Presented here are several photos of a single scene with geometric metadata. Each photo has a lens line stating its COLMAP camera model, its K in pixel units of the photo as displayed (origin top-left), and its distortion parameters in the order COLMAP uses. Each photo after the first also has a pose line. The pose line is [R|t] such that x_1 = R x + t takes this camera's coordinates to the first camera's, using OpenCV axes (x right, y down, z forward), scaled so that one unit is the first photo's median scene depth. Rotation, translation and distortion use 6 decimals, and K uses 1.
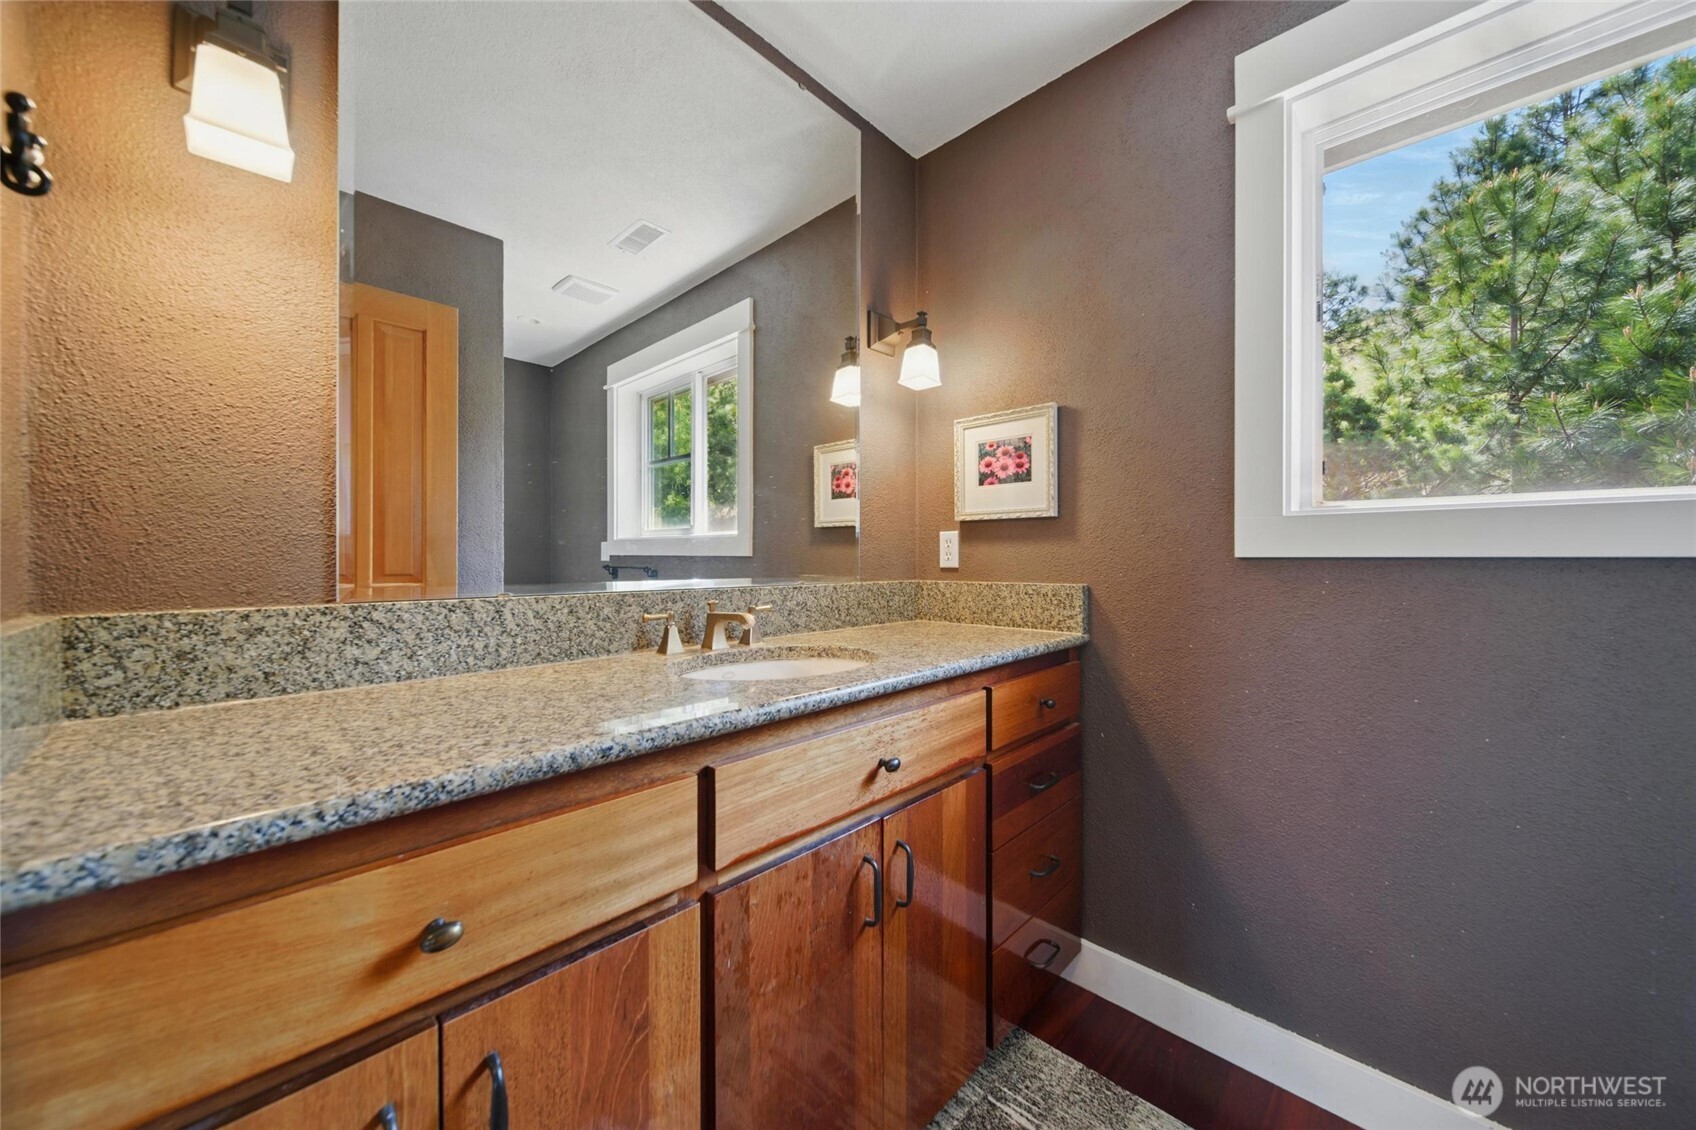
lens RADIAL K [[593.8, 0, 847.3], [0, 593.8, 559.4], [0, 0, 1]] dist [-0.001399, -0.000120]
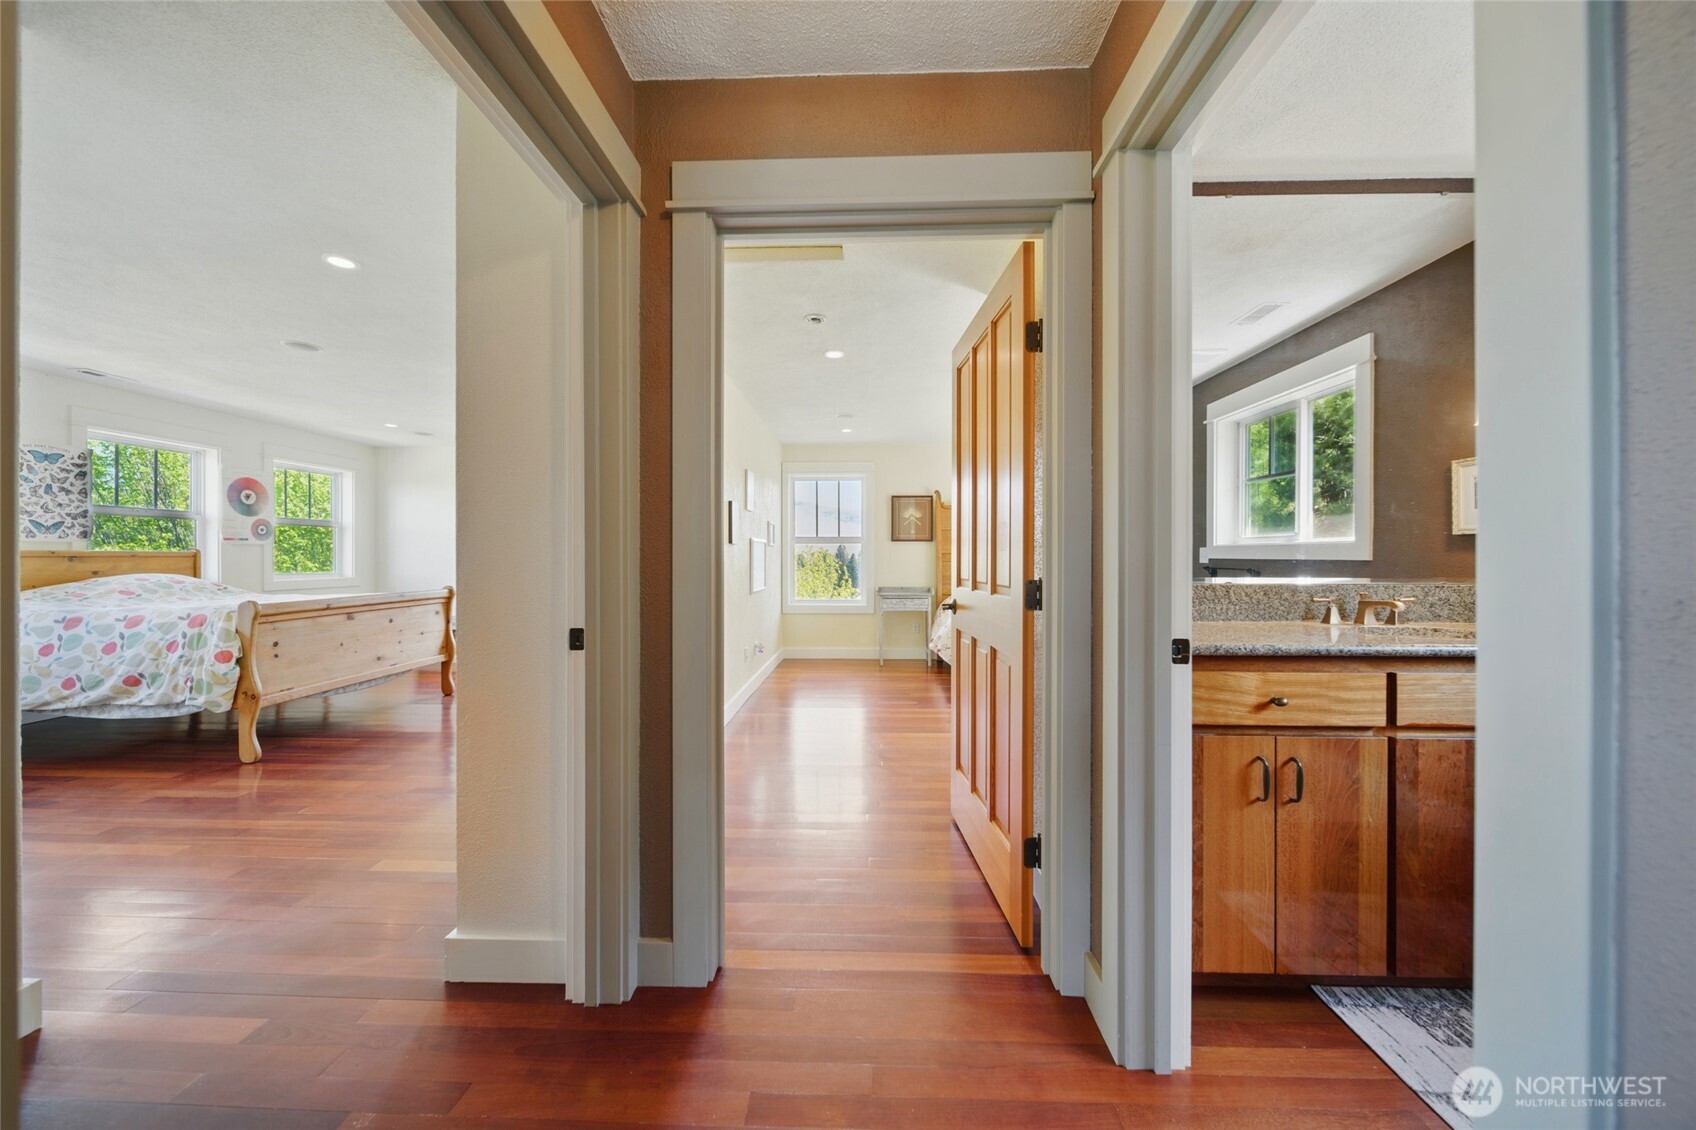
lens RADIAL K [[593.8, 0, 847.3], [0, 593.8, 559.4], [0, 0, 1]] dist [-0.001399, -0.000120]
pose [[0.674496, 0.002095, -0.738276, -0.001097], [-0.001495, 0.999998, 0.001472, -0.013905], [0.738277, 0.000111, 0.674498, -0.979956]]
